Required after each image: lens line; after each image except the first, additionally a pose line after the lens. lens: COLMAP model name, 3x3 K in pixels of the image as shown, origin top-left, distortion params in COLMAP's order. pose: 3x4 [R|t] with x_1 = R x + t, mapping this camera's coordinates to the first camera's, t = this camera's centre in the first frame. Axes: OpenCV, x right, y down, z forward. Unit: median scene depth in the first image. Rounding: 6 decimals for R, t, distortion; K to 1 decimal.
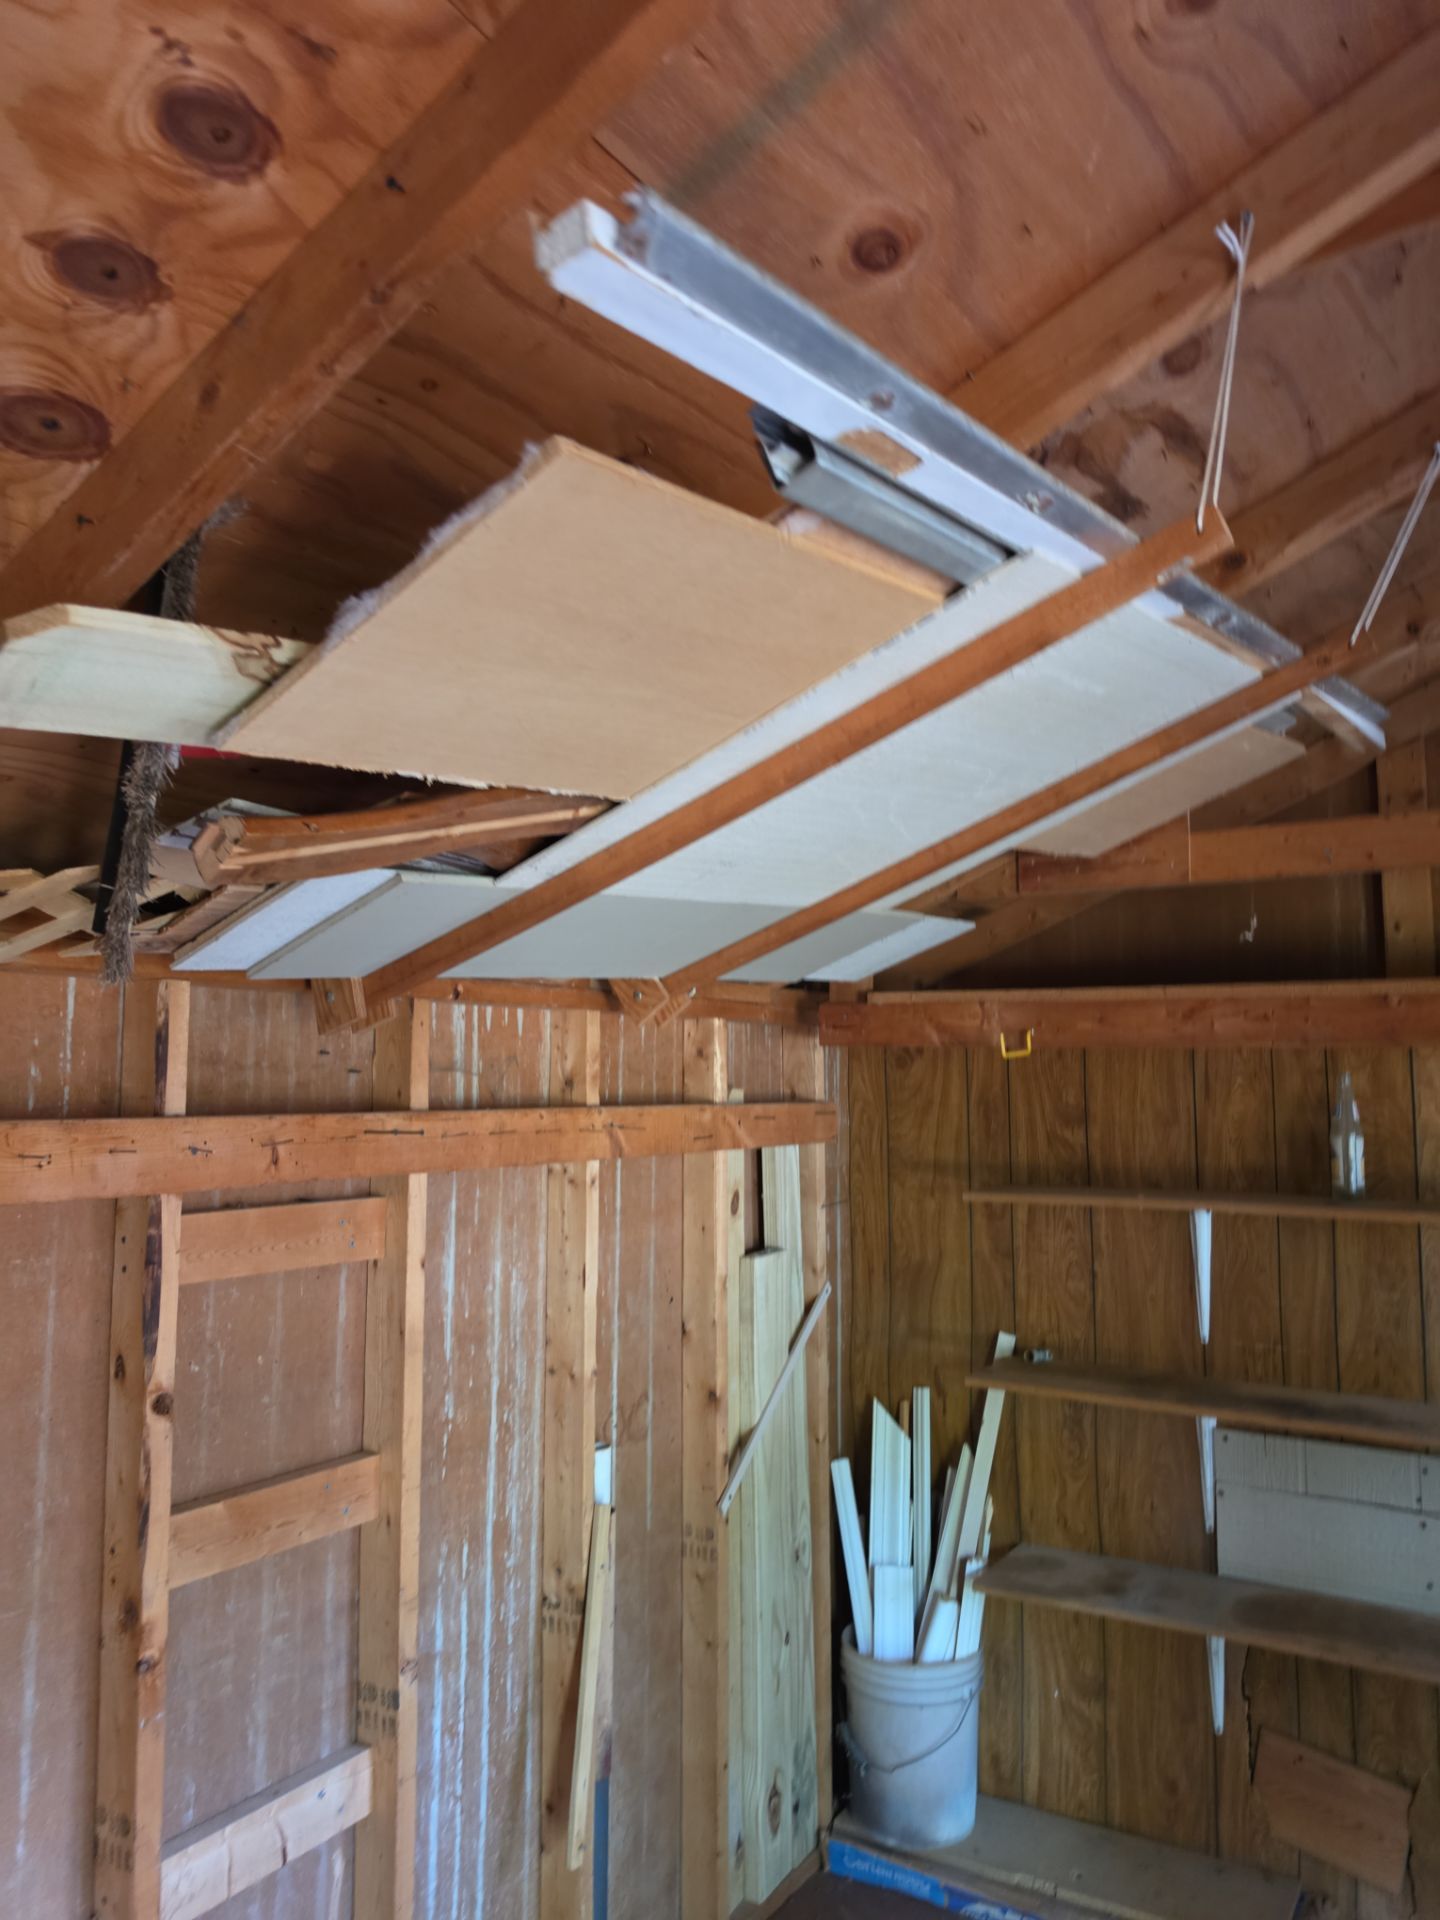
lens RADIAL K [[1326.8, 0, 723.5], [0, 1326.8, 955.2], [0, 0, 1]] dist [0.007368, -0.024039]
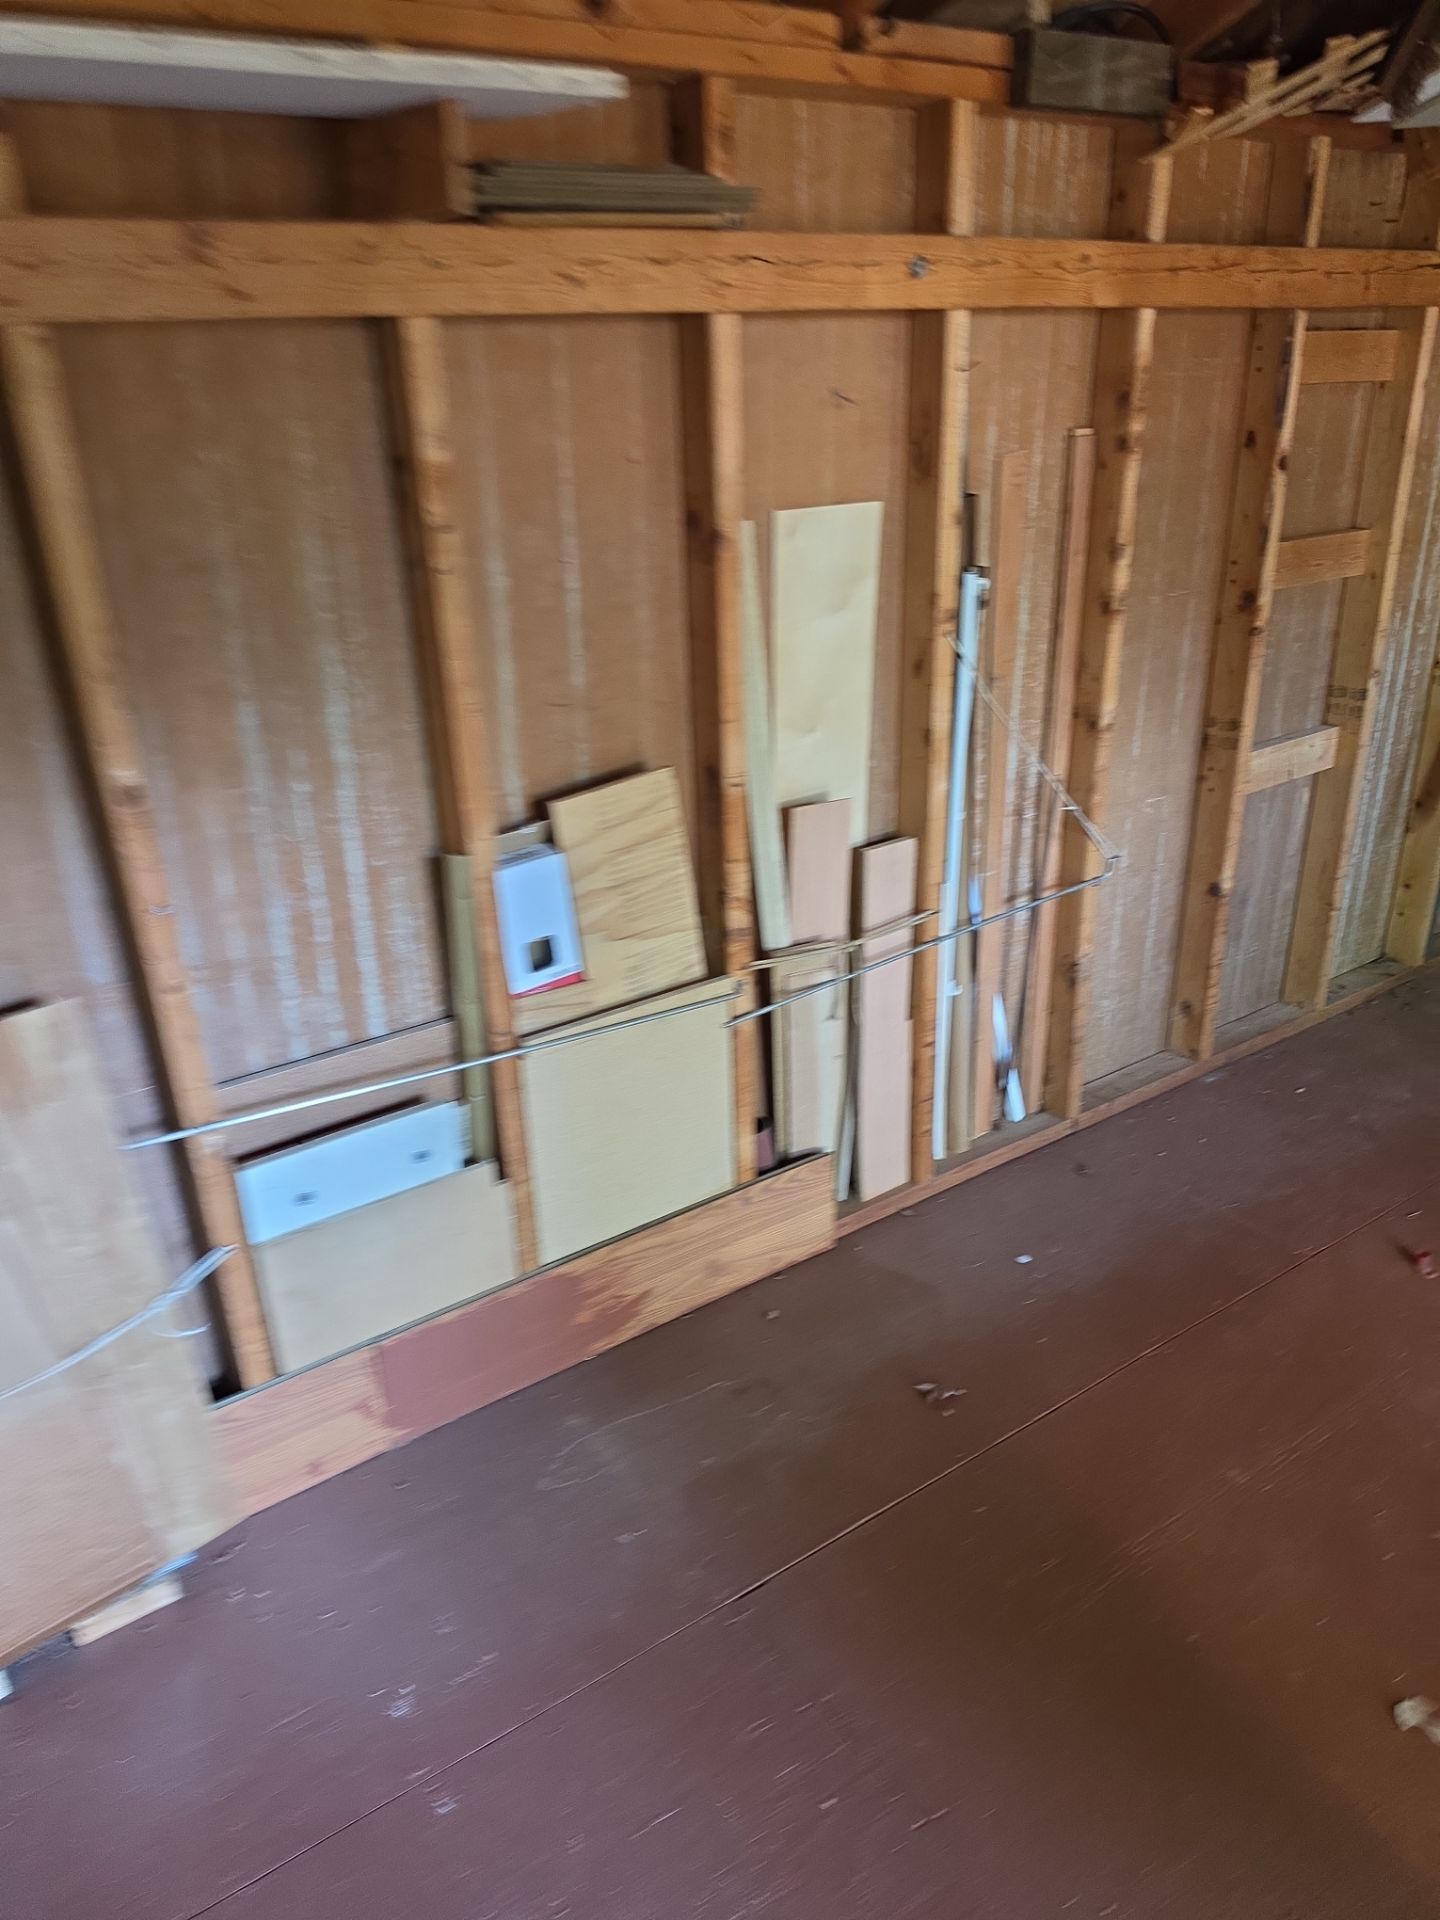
lens RADIAL K [[1326.8, 0, 723.5], [0, 1326.8, 955.2], [0, 0, 1]] dist [0.007368, -0.024039]
pose [[0.919782, 0.129878, -0.370315, -0.318880], [0.073276, 0.870209, 0.487203, 0.037940], [0.385529, -0.475255, 0.790885, -0.592673]]
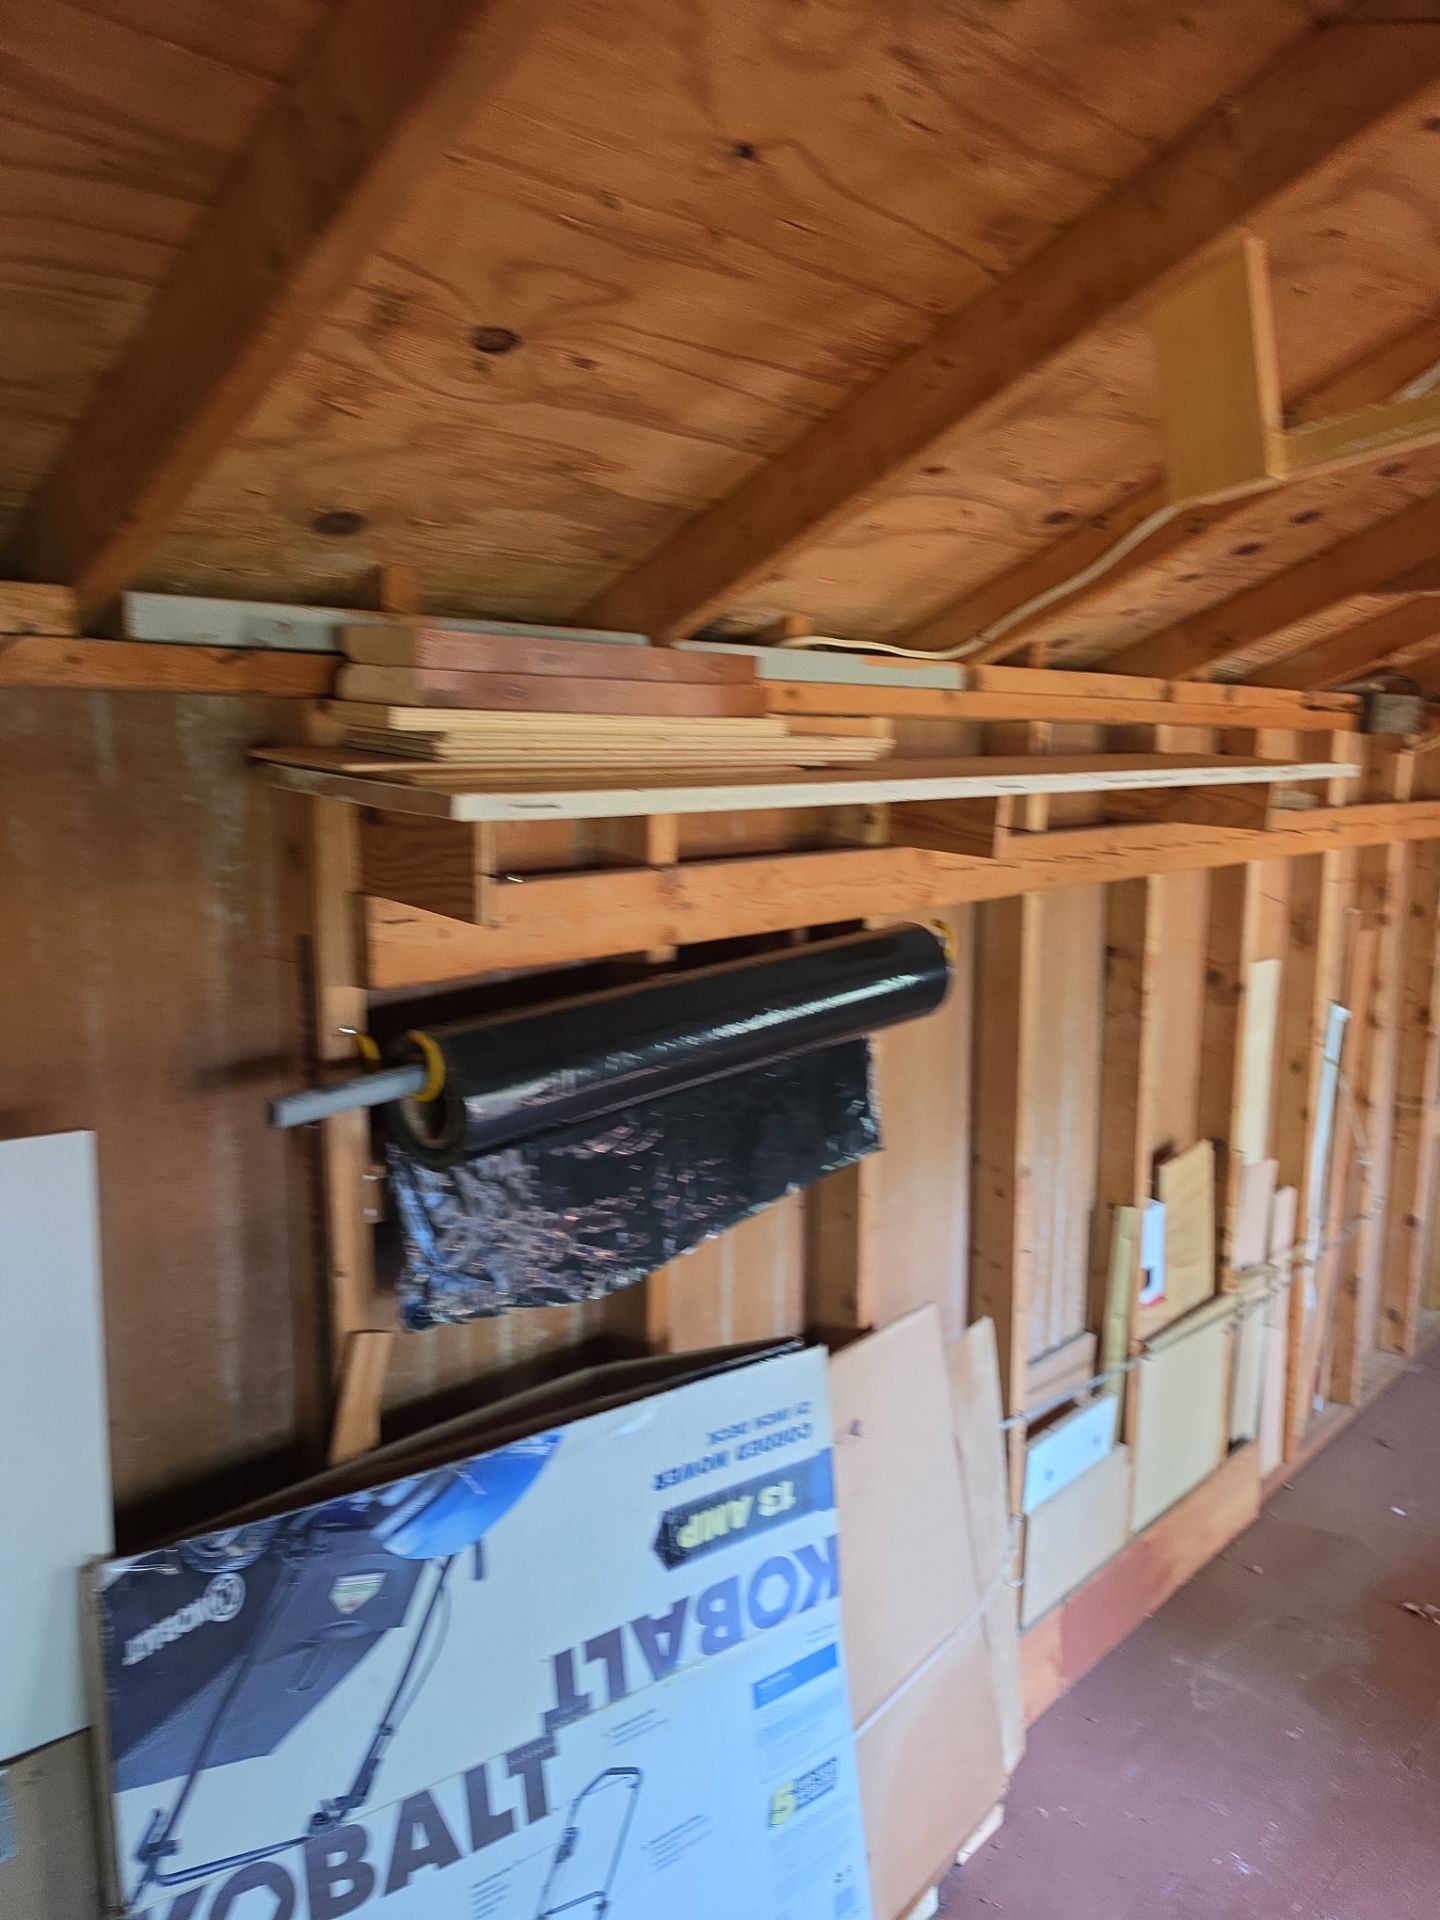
lens RADIAL K [[1326.8, 0, 723.5], [0, 1326.8, 955.2], [0, 0, 1]] dist [0.007368, -0.024039]
pose [[0.979628, 0.021044, -0.199717, -0.994168], [0.028131, 0.970309, 0.240227, -0.161955], [0.198843, -0.240951, 0.949949, -1.184537]]
